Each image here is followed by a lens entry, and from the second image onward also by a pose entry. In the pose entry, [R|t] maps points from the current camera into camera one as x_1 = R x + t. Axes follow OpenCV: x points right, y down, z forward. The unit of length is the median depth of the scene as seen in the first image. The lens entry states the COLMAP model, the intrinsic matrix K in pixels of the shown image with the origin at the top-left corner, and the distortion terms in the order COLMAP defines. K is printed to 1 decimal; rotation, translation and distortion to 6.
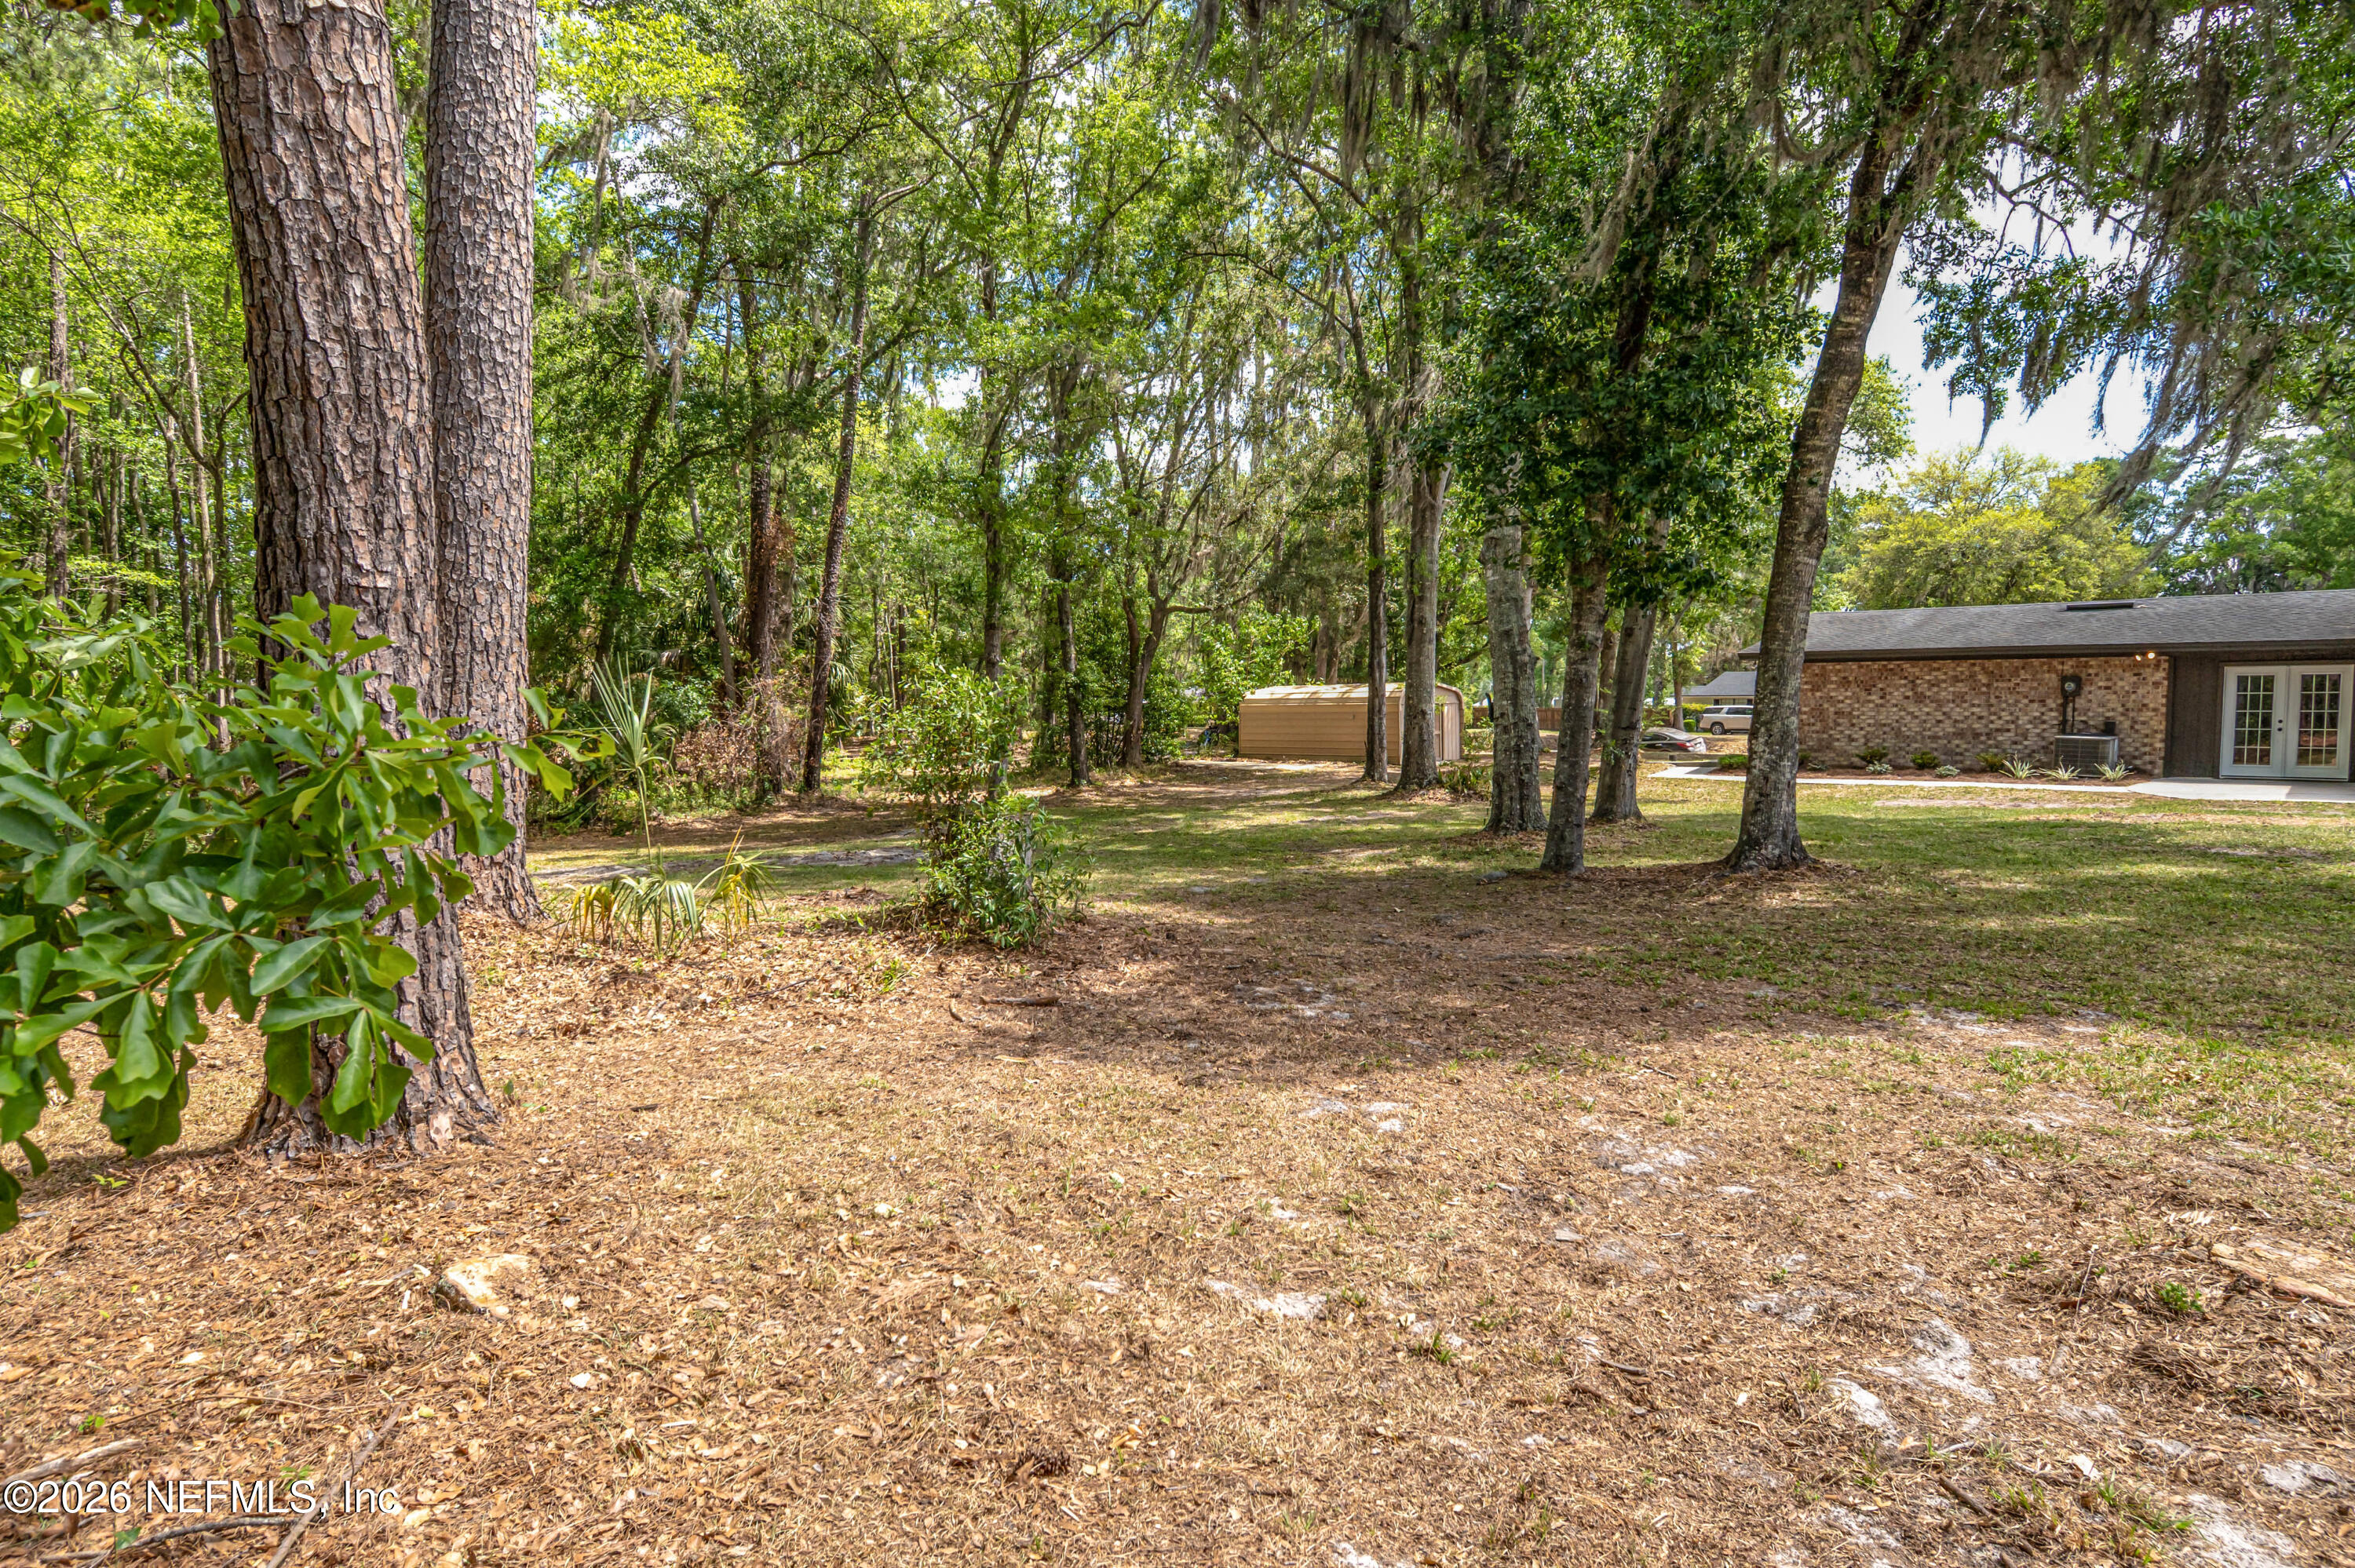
lens RADIAL K [[1428.4, 0, 1186.9], [0, 1428.4, 797.2], [0, 0, 1]] dist [0.004727, 0.002607]
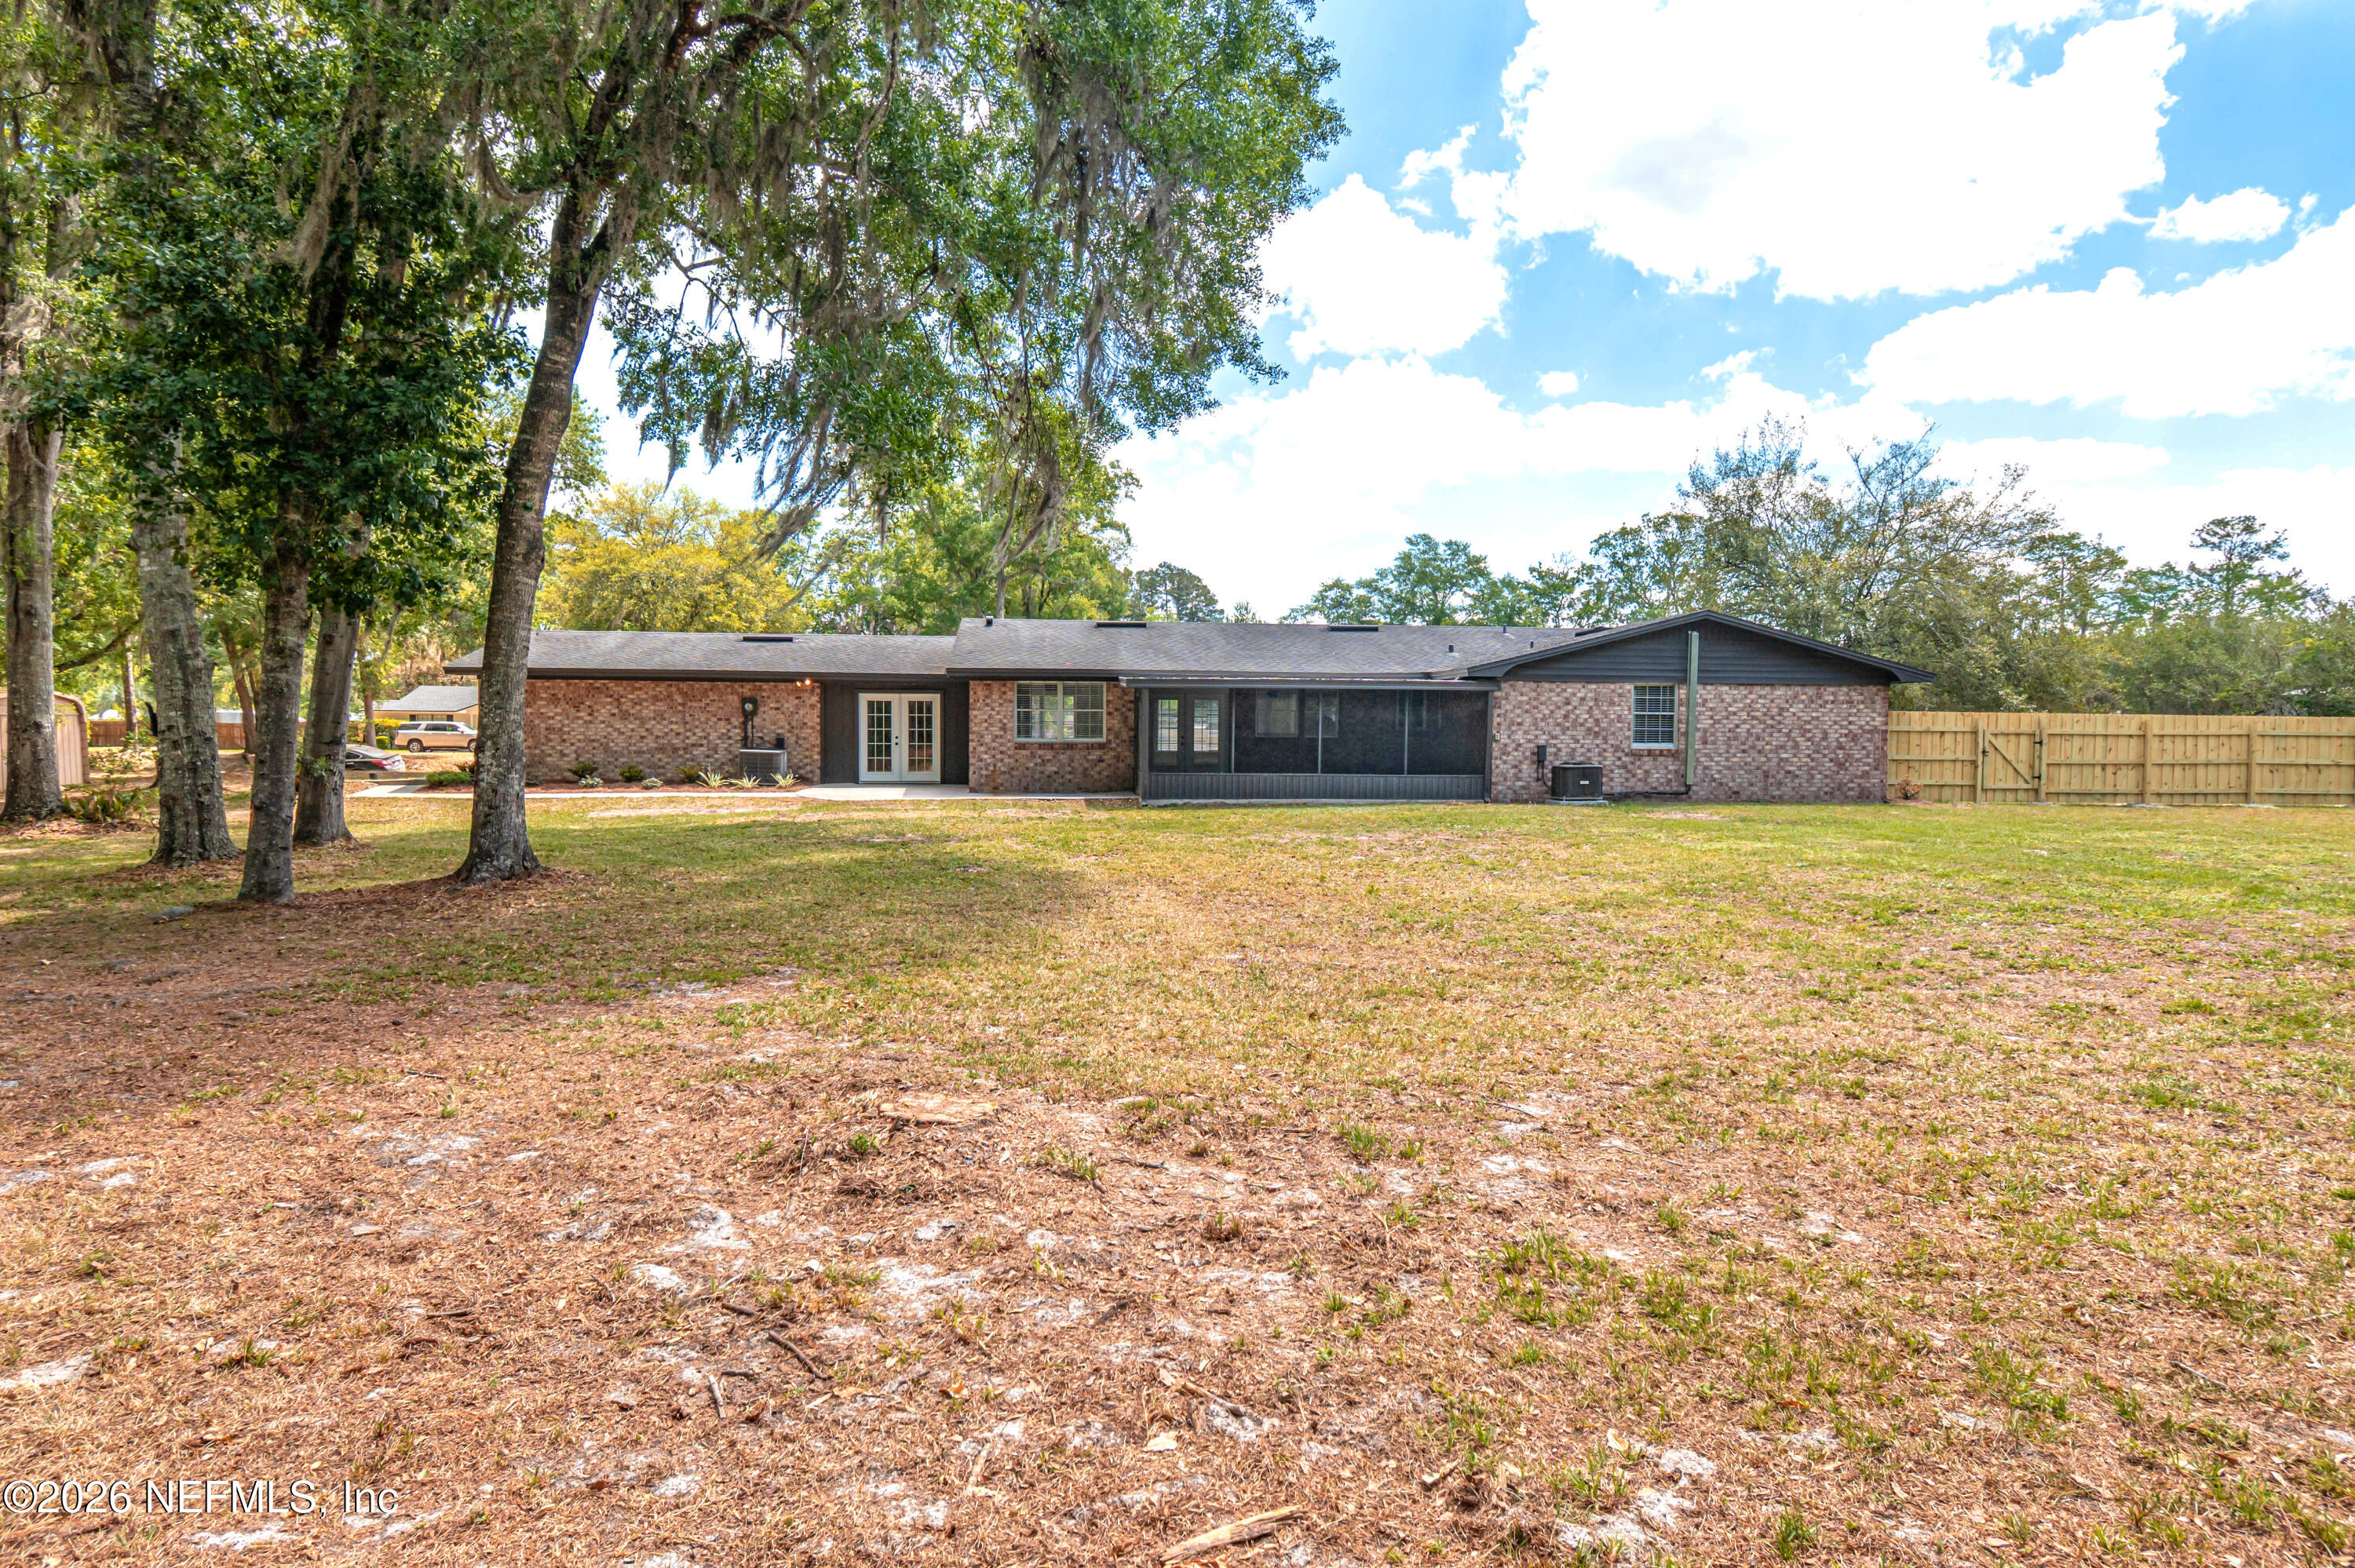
lens RADIAL K [[1434.5, 0, 1200.3], [0, 1434.5, 770.7], [0, 0, 1]] dist [-0.023926, 0.002249]
pose [[0.651411, -0.015517, 0.758566, -0.022815], [0.038458, 0.999181, -0.012587, 0.002492], [-0.757750, 0.037372, 0.651474, -0.026080]]
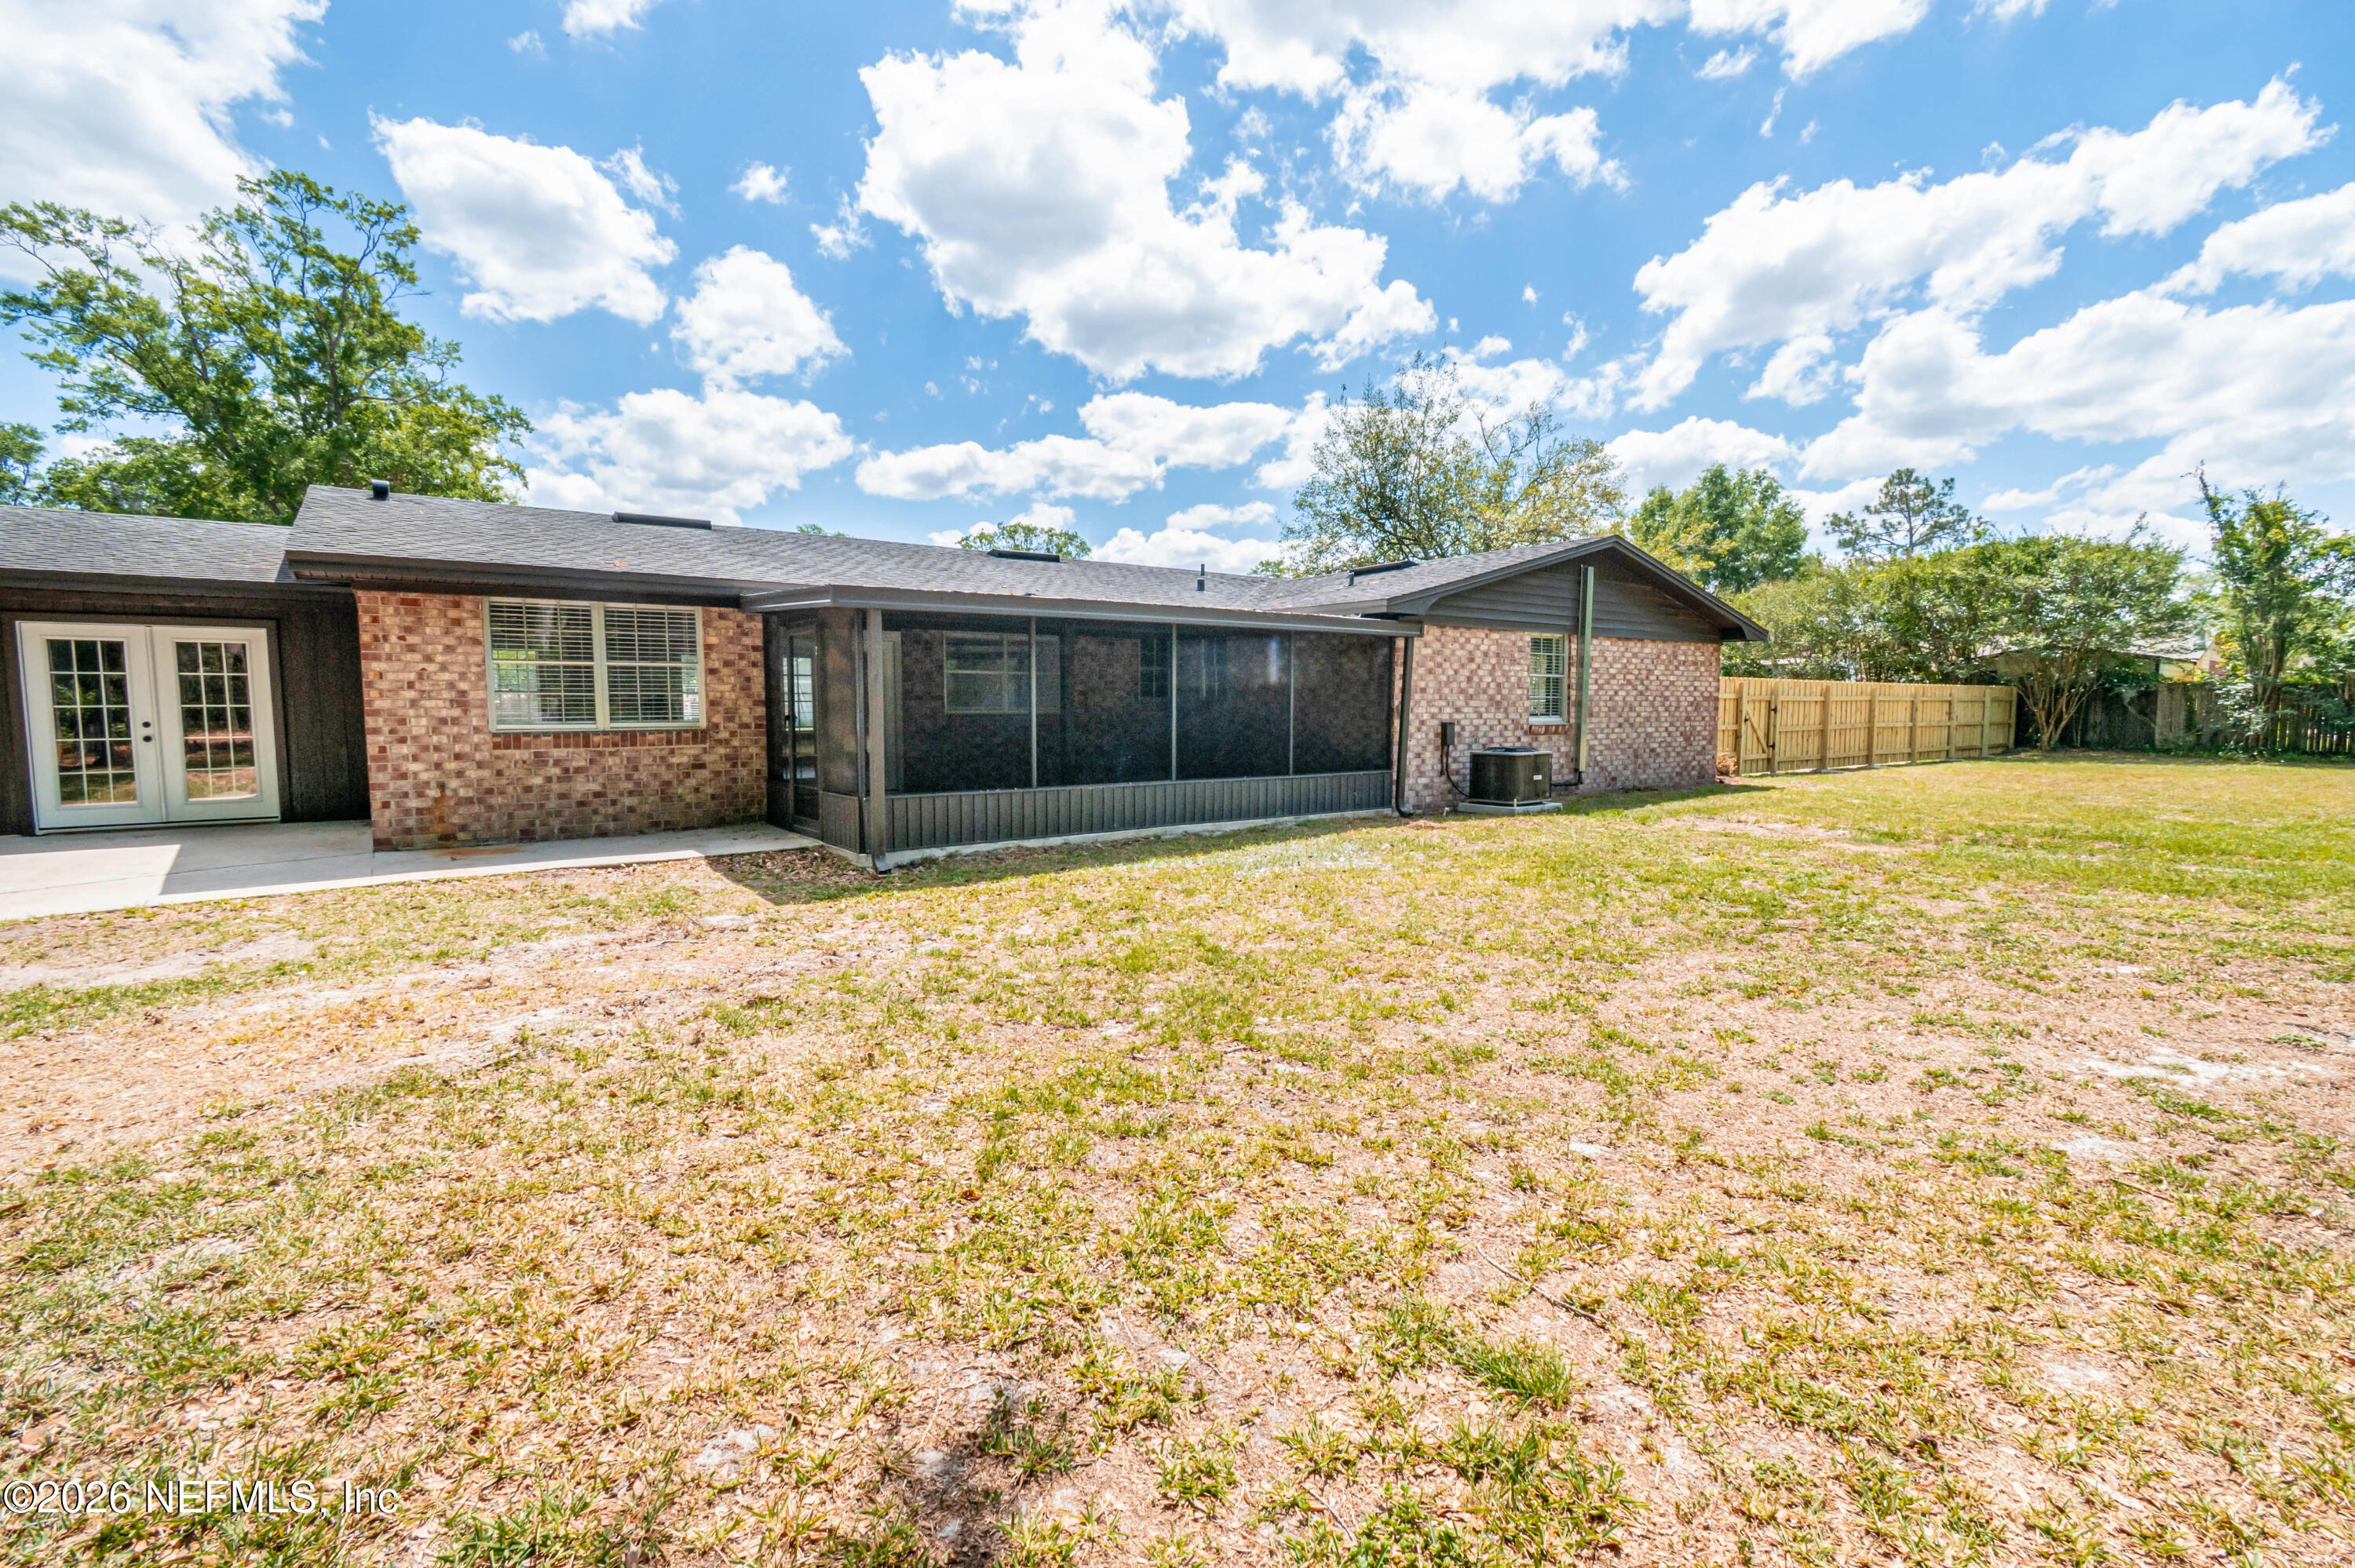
lens RADIAL K [[1042.3, 0, 1166.9], [0, 1042.3, 782.5], [0, 0, 1]] dist [-0.001992, -0.002620]
pose [[0.166689, -0.073229, 0.983286, 0.450165], [0.060044, 0.996141, 0.064008, -0.033994], [-0.984180, 0.048371, 0.170443, 0.566122]]
